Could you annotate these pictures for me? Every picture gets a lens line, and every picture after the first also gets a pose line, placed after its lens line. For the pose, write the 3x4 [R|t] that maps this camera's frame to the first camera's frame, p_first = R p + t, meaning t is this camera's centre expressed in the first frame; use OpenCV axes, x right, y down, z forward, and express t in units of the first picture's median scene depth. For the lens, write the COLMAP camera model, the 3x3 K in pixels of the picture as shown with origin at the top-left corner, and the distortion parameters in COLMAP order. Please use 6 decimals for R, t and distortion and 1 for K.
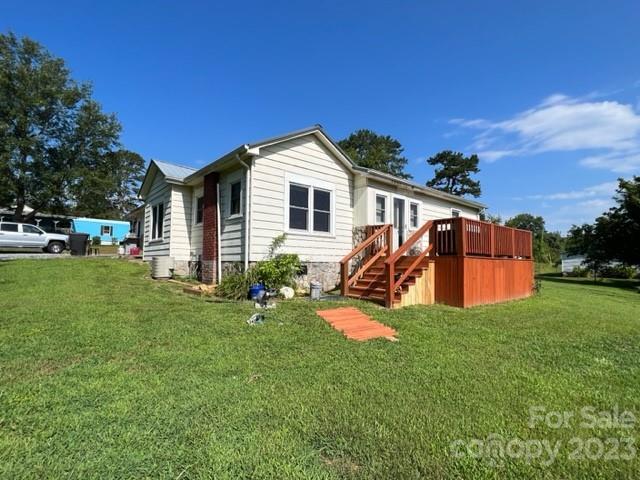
lens RADIAL K [[313.3, 0, 320.0], [0, 313.3, 240.0], [0, 0, 1]] dist [-0.002349, -0.000259]
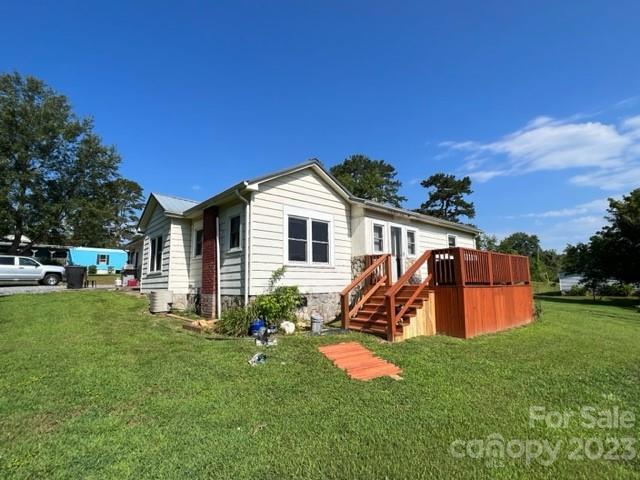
lens RADIAL K [[312.9, 0, 319.1], [0, 312.9, 239.8], [0, 0, 1]] dist [-0.002481, 0.000034]
pose [[0.999731, -0.021626, 0.008364, -0.006327], [0.022174, 0.997146, -0.072168, -0.025673], [-0.006779, 0.072334, 0.997357, -0.006541]]
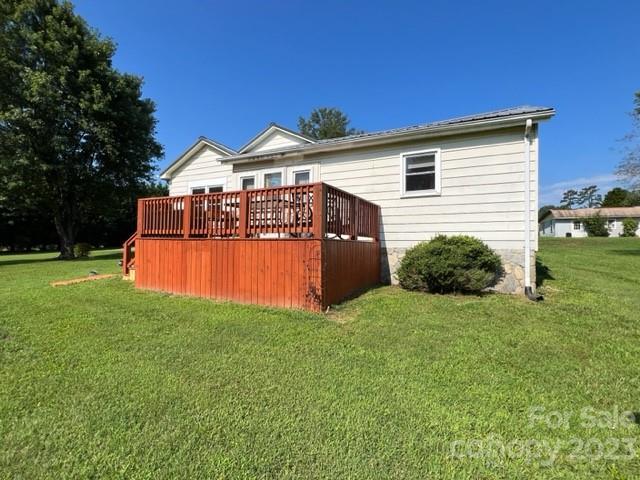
lens RADIAL K [[312.9, 0, 319.1], [0, 312.9, 239.8], [0, 0, 1]] dist [-0.002481, 0.000034]
pose [[0.377647, -0.027891, -0.925530, 1.215318], [0.051719, 0.998621, -0.008991, 0.072883], [0.924504, -0.044472, 0.378568, 0.874623]]
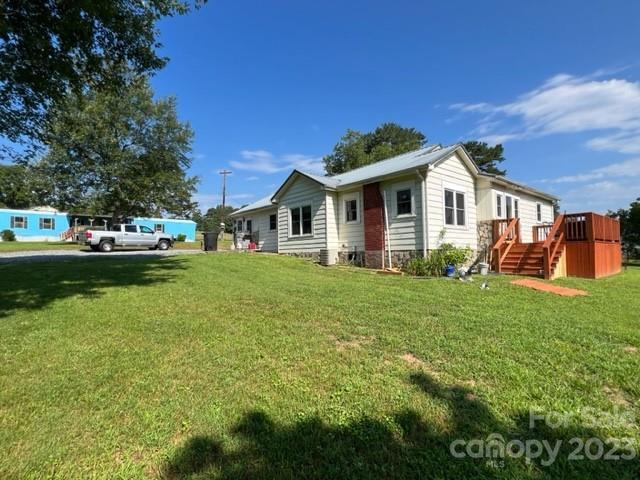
lens RADIAL K [[312.9, 0, 319.1], [0, 312.9, 239.8], [0, 0, 1]] dist [-0.002481, 0.000034]
pose [[0.999401, -0.029106, -0.018733, -0.530082], [0.029602, 0.999203, 0.026769, -0.018726], [0.017939, -0.027308, 0.999466, -0.279188]]
